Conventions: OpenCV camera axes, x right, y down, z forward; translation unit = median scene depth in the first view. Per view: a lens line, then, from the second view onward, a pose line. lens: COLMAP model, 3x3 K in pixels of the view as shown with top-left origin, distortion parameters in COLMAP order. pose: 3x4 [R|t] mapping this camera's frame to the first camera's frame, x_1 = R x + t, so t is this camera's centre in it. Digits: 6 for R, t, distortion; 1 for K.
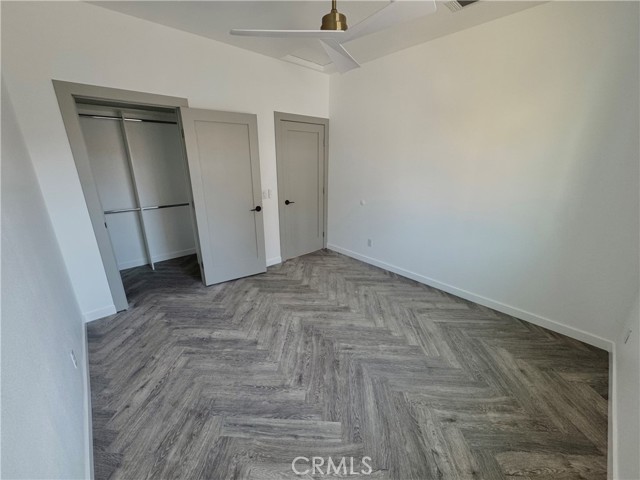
lens RADIAL K [[254.5, 0, 320.0], [0, 254.5, 240.0], [0, 0, 1]] dist [-0.001231, 0.000481]
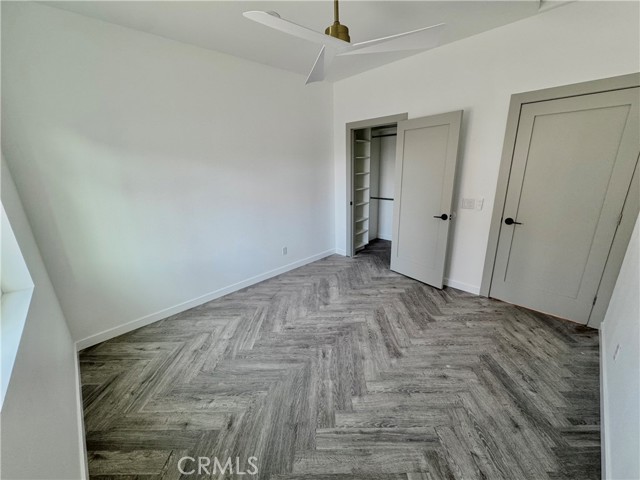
lens RADIAL K [[254.5, 0, 320.0], [0, 254.5, 240.0], [0, 0, 1]] dist [-0.001231, 0.000481]
pose [[0.035215, 0.280968, -0.959071, 0.793325], [-0.272847, 0.925911, 0.261235, -0.207295], [0.961413, 0.252480, 0.109267, 0.641854]]
